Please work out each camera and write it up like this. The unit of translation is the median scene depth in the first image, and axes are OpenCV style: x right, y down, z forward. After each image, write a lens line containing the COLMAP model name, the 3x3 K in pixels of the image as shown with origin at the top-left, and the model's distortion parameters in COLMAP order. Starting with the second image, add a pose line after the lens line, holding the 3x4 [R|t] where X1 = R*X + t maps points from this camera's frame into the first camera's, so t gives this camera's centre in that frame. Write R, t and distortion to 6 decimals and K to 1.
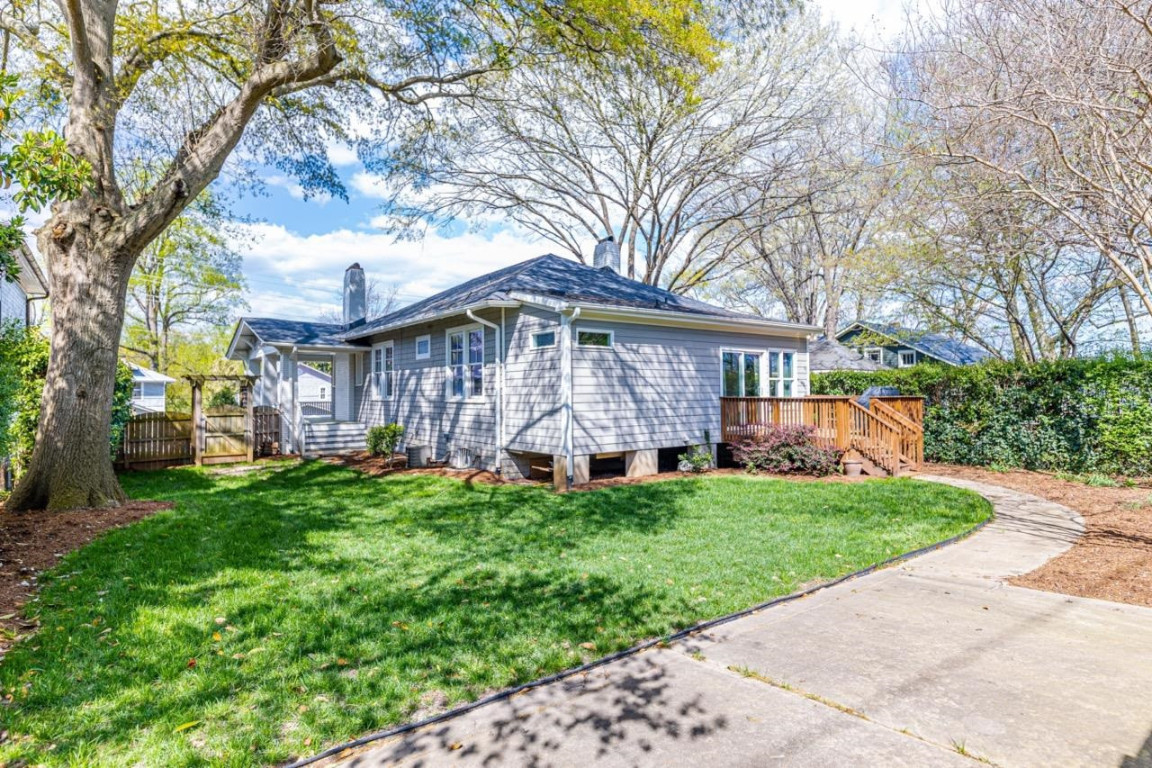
lens RADIAL K [[625.2, 0, 576.2], [0, 625.2, 384.6], [0, 0, 1]] dist [-0.000692, 0.000581]
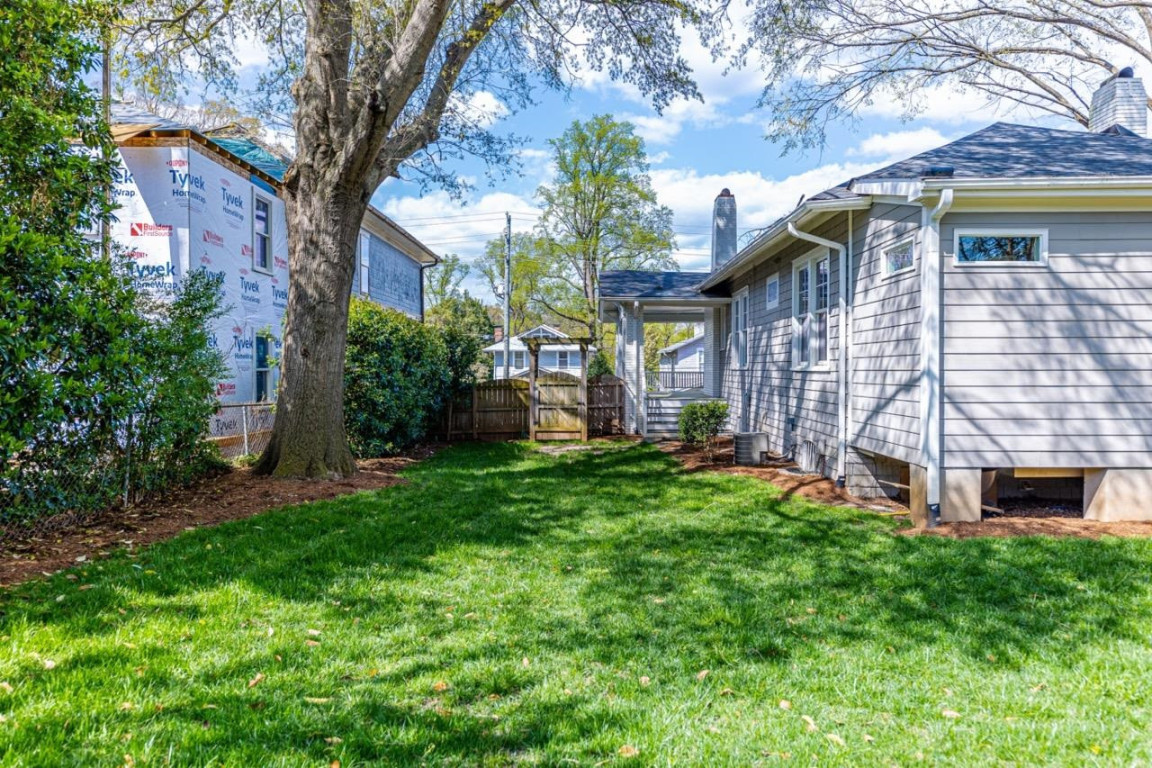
lens RADIAL K [[760.5, 0, 574.8], [0, 760.5, 381.5], [0, 0, 1]] dist [0.004850, 0.000867]
pose [[0.781718, 0.017317, -0.623392, 0.140026], [0.003311, 0.999485, 0.031917, 0.015412], [0.623624, -0.027014, 0.781258, 0.259623]]
